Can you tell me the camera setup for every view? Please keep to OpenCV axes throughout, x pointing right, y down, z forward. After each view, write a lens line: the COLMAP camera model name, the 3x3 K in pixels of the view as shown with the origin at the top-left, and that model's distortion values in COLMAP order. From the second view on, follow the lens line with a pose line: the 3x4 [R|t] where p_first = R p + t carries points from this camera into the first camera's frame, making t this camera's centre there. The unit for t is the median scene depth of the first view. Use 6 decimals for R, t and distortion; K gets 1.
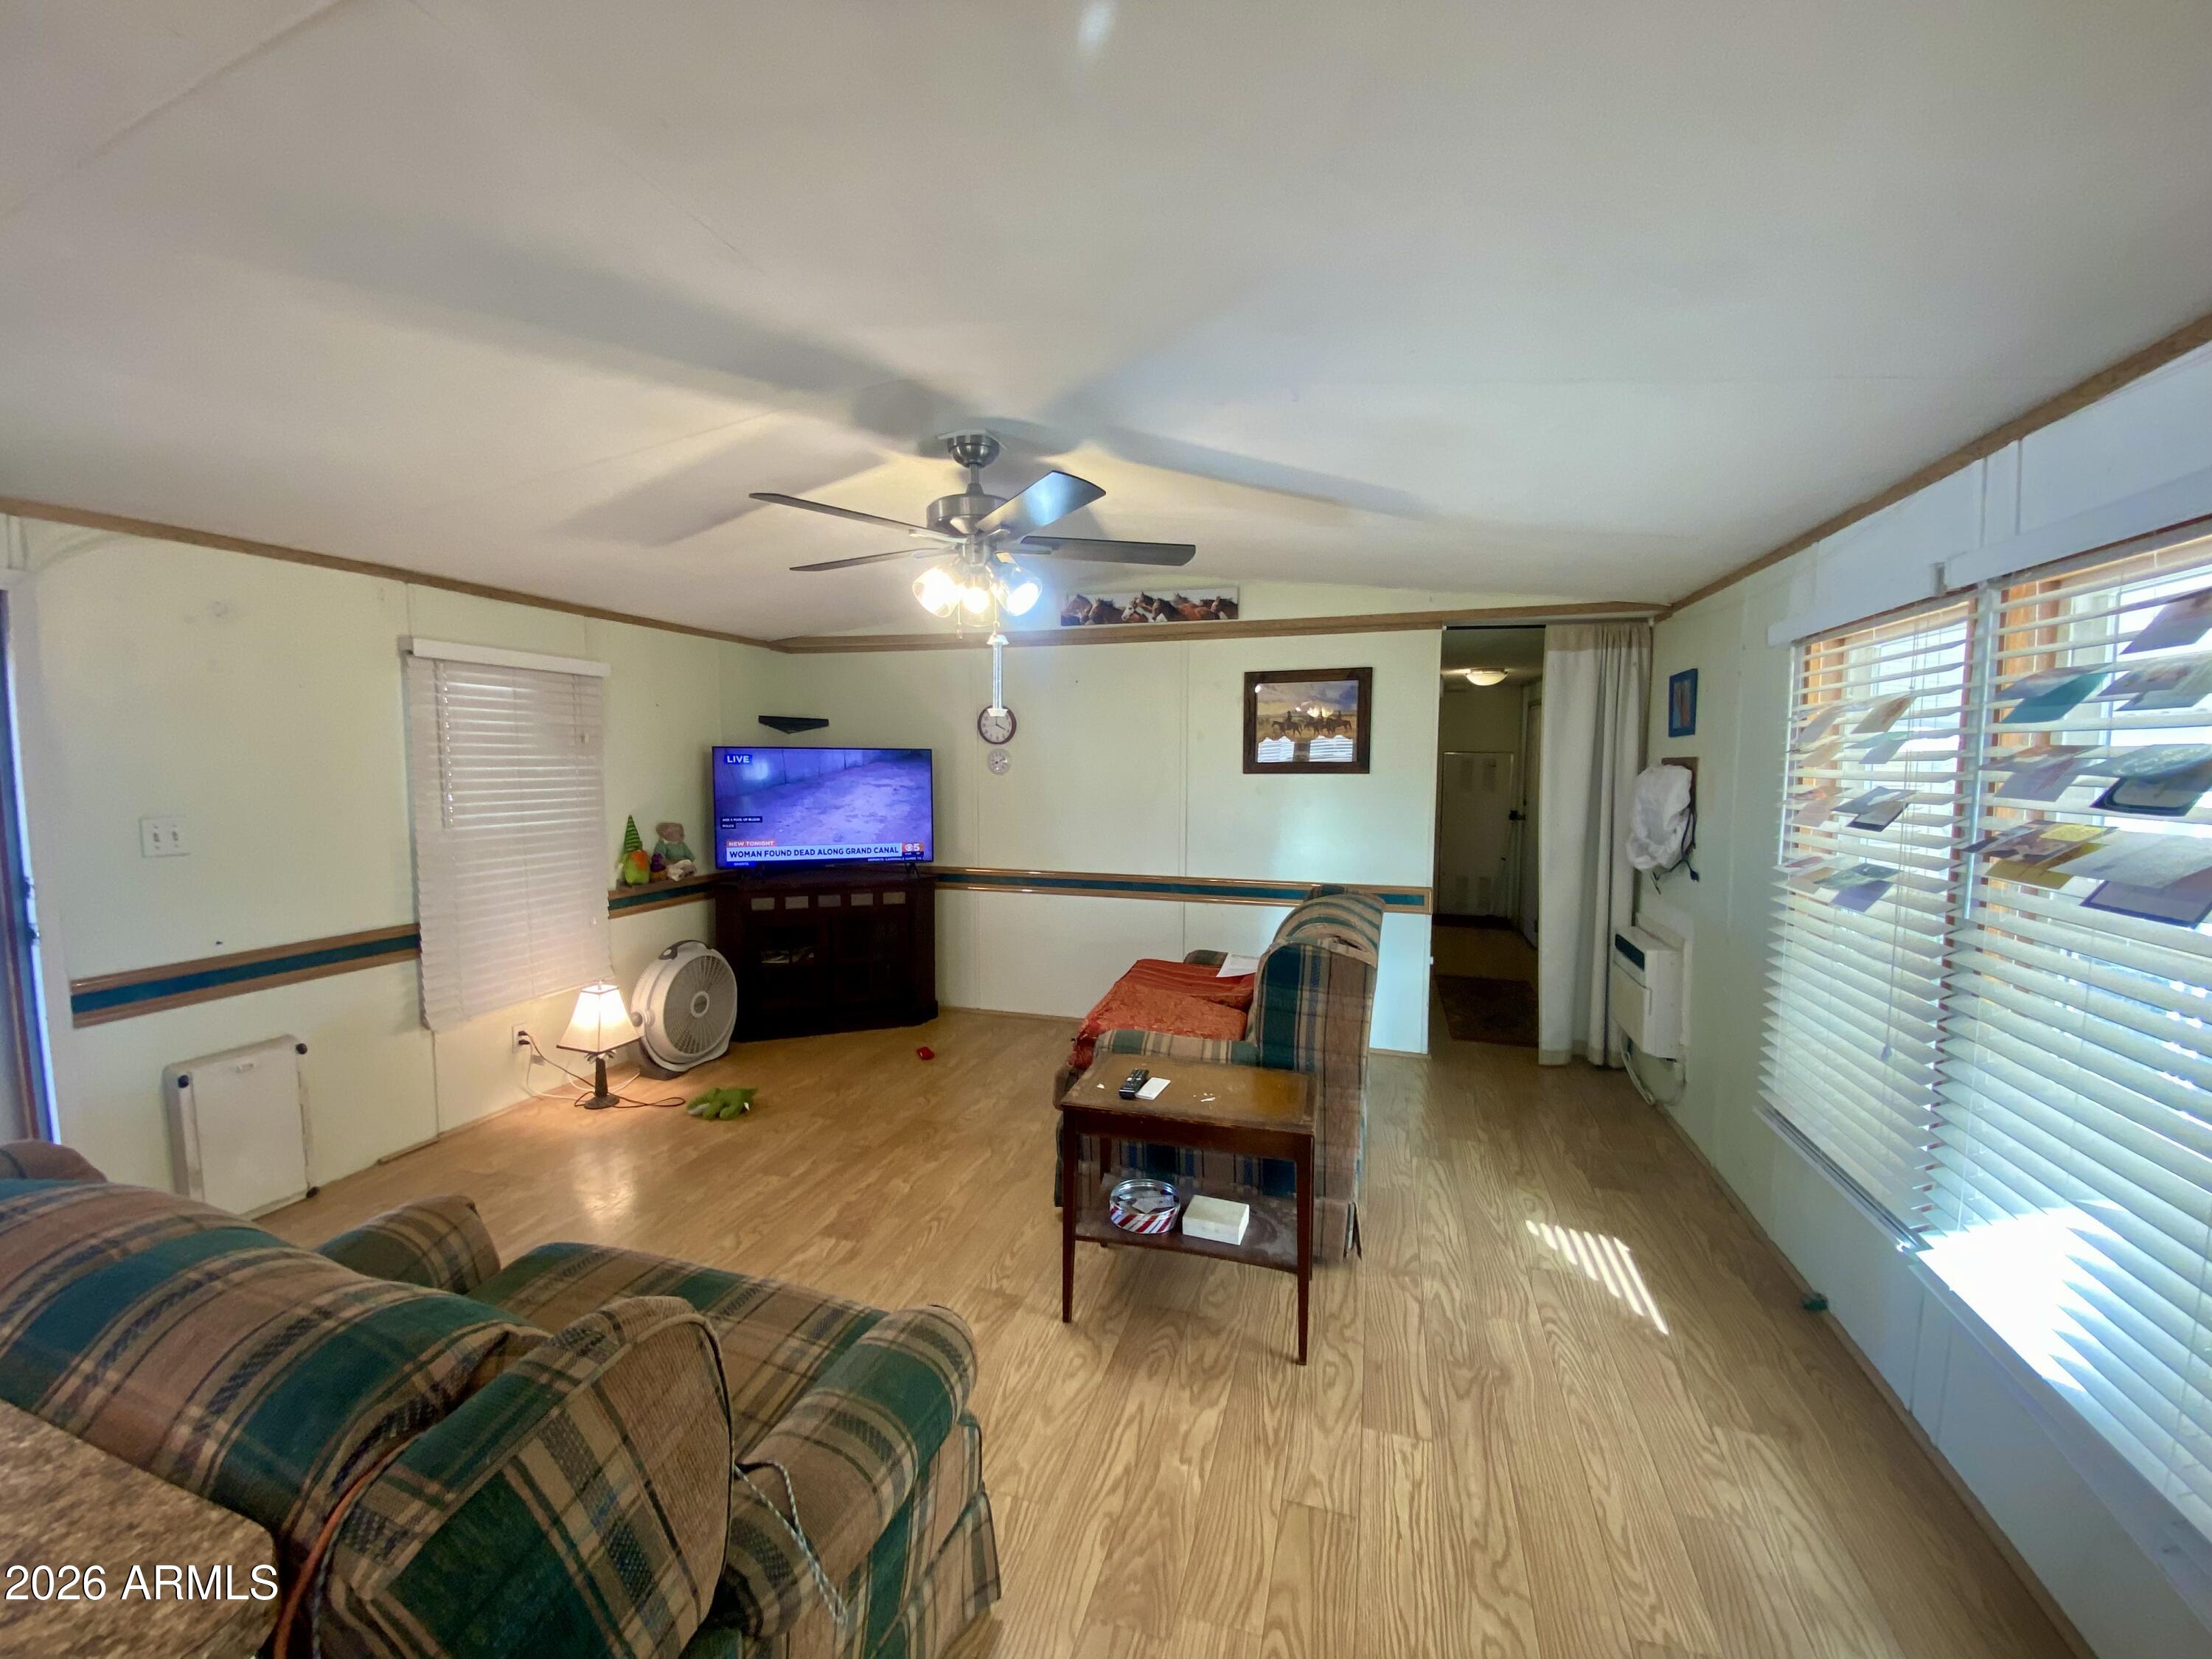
lens RADIAL K [[892.5, 0, 1094.9], [0, 892.5, 836.7], [0, 0, 1]] dist [0.016035, -0.018129]
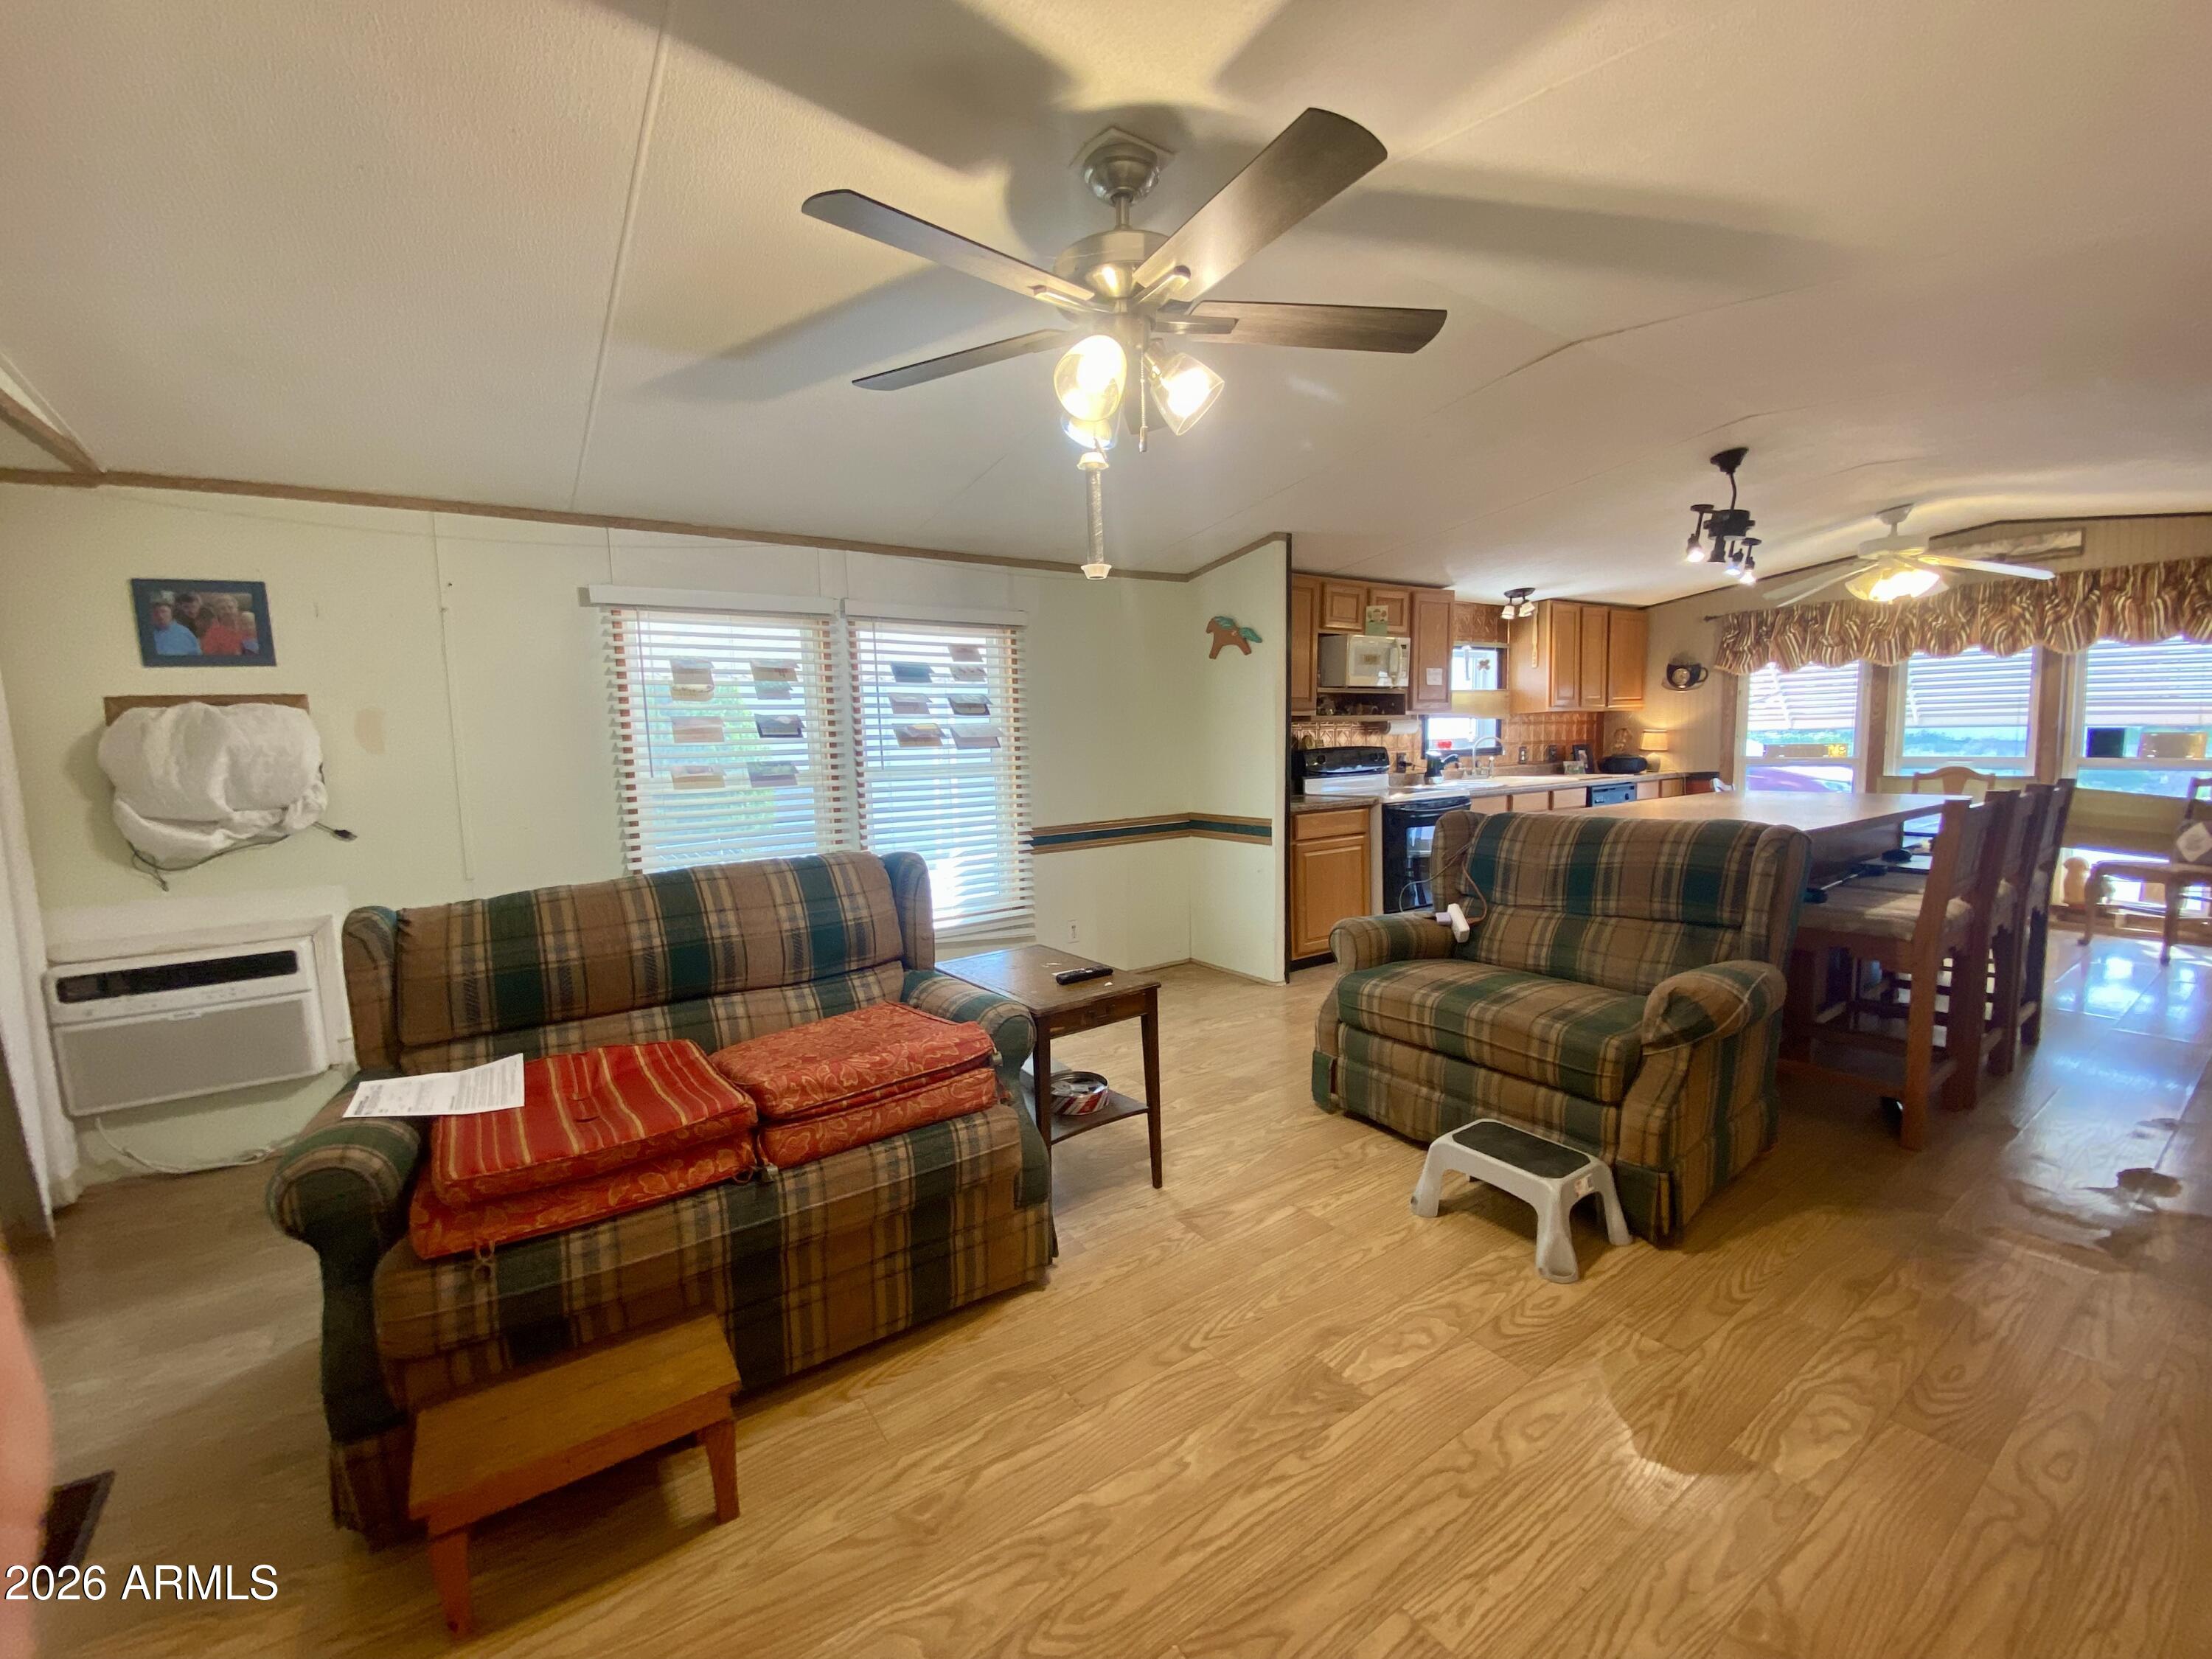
lens RADIAL K [[892.5, 0, 1093.0], [0, 892.5, 832.1], [0, 0, 1]] dist [0.016035, -0.018129]
pose [[-0.780715, -0.042241, 0.623458, -0.363730], [0.080892, 0.982486, 0.167862, -0.040105], [-0.619630, 0.181485, -0.763624, 1.042442]]
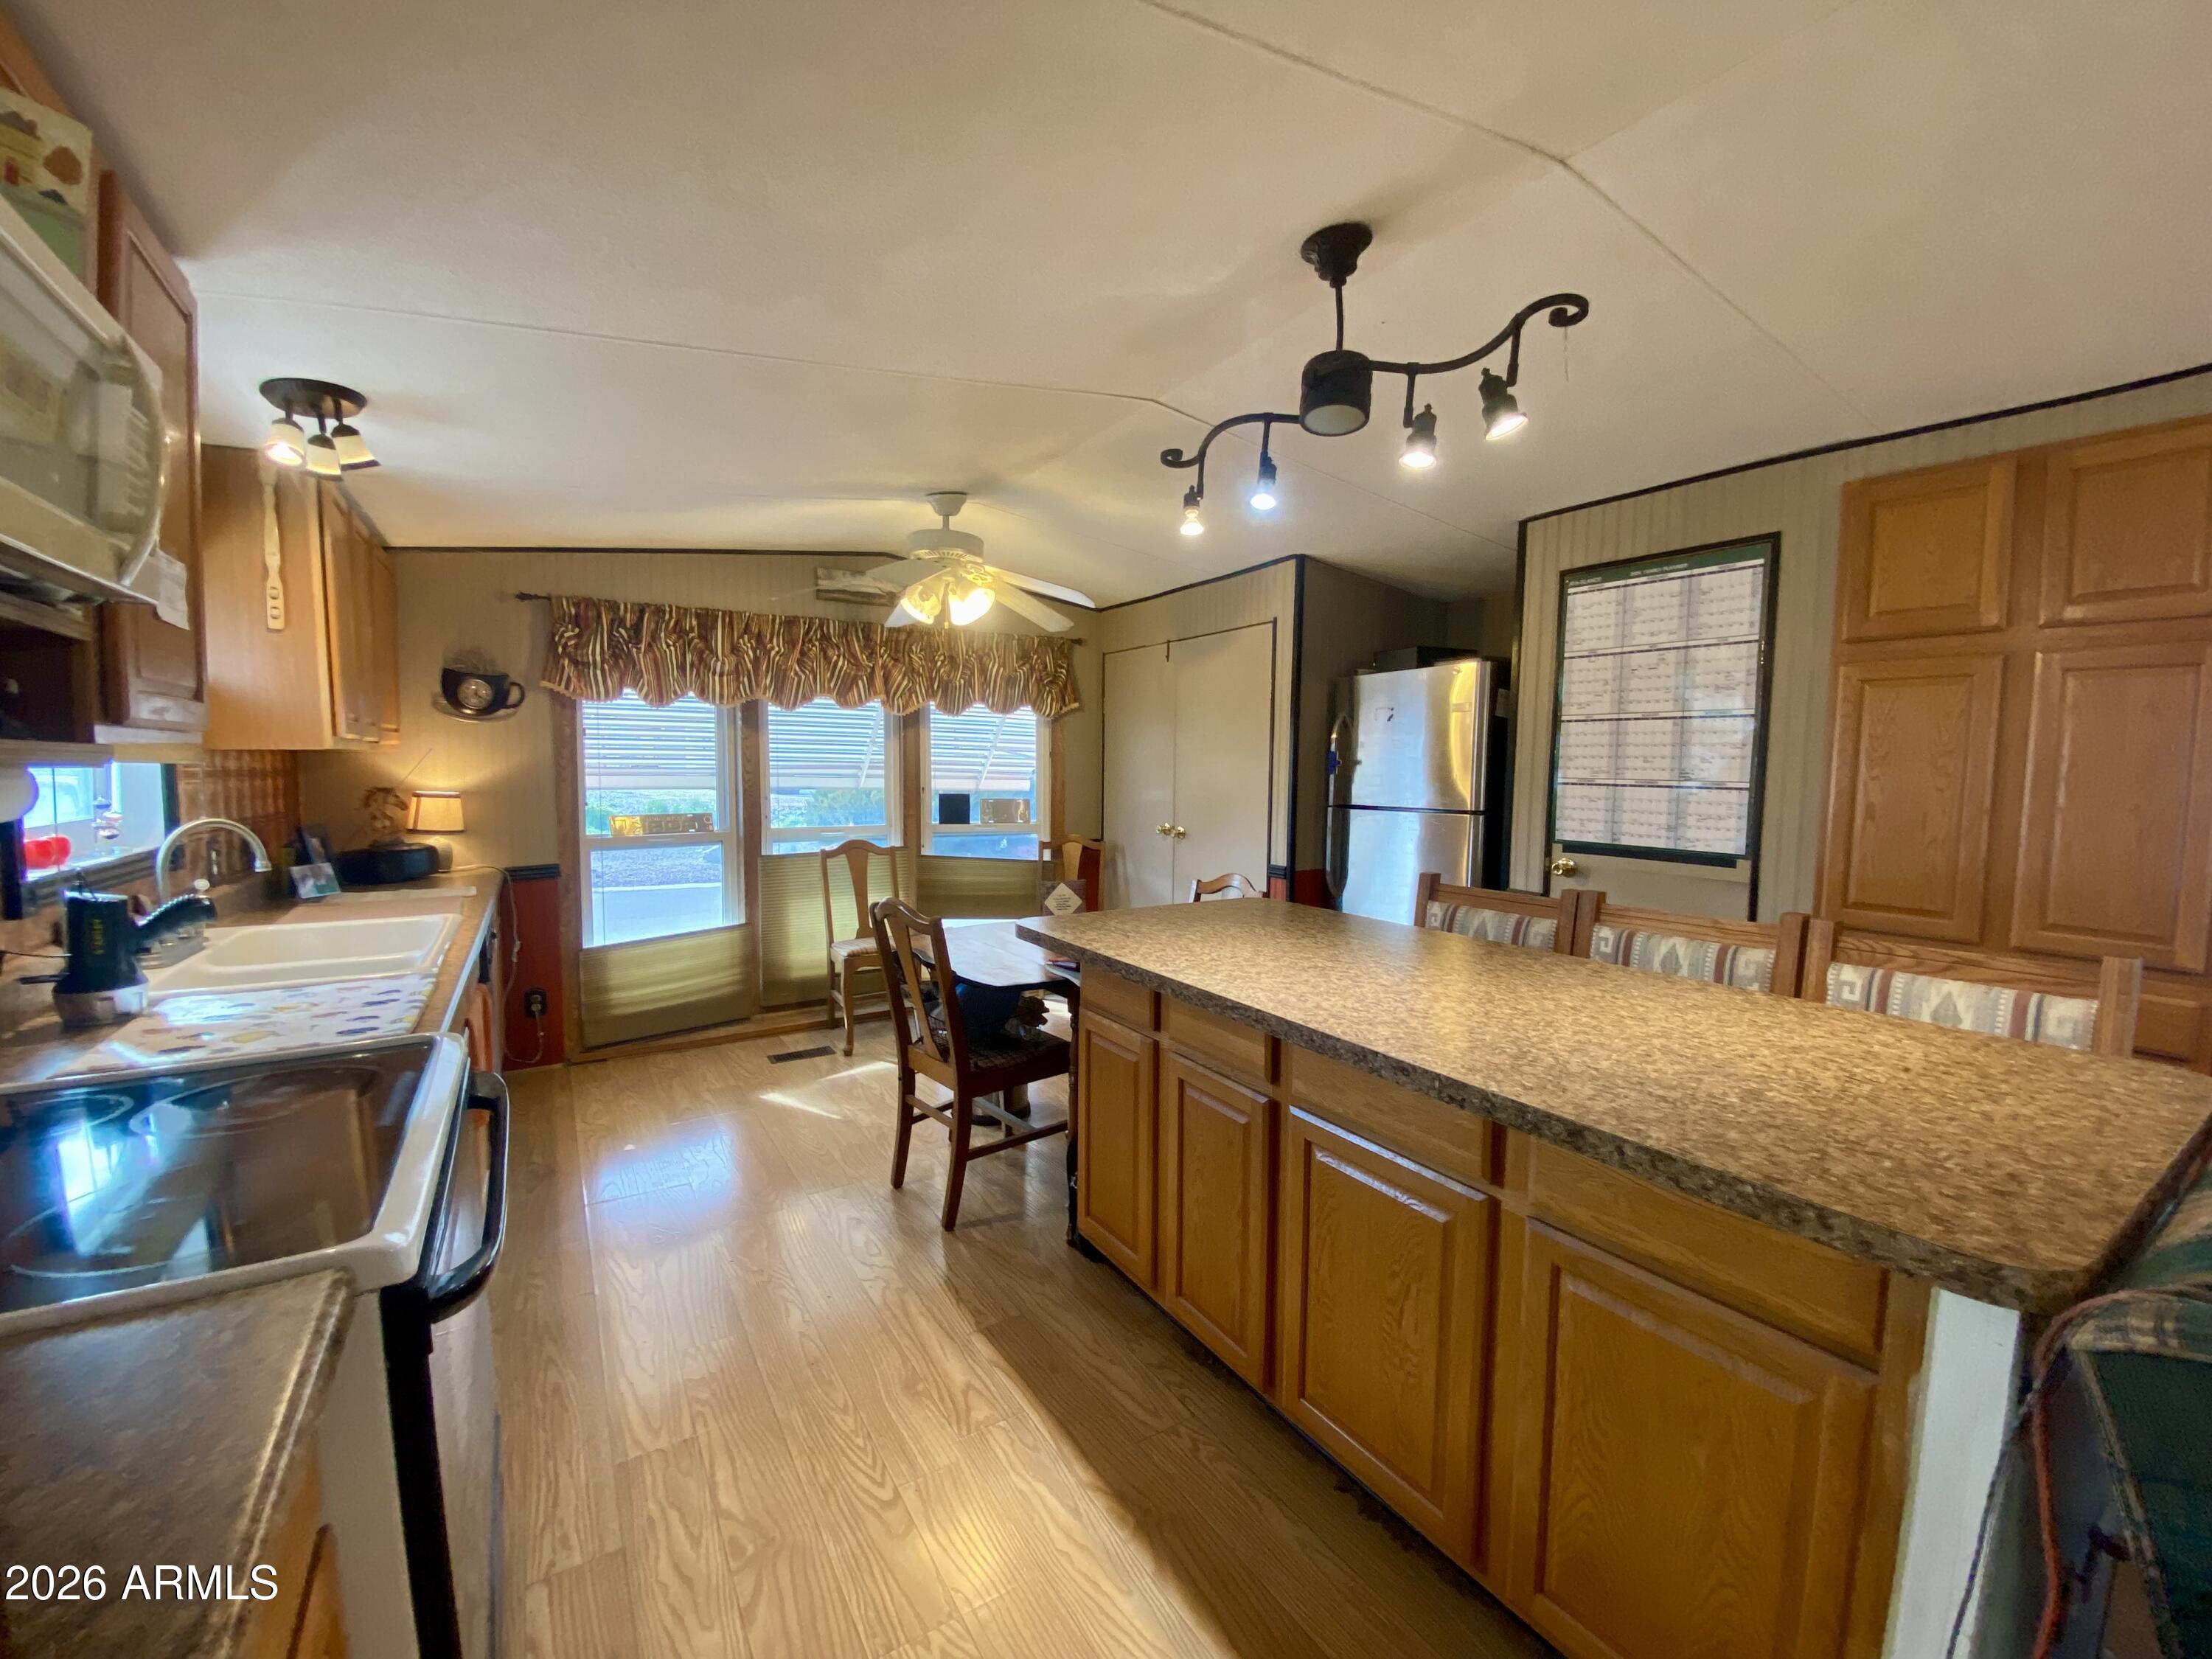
lens RADIAL K [[892.5, 0, 1101.0], [0, 892.5, 831.3], [0, 0, 1]] dist [0.016035, -0.018129]
pose [[-0.649746, 0.048637, -0.758594, 0.125279], [-0.074570, 0.989059, 0.127283, 0.020030], [0.756485, 0.139270, -0.639011, 0.100190]]
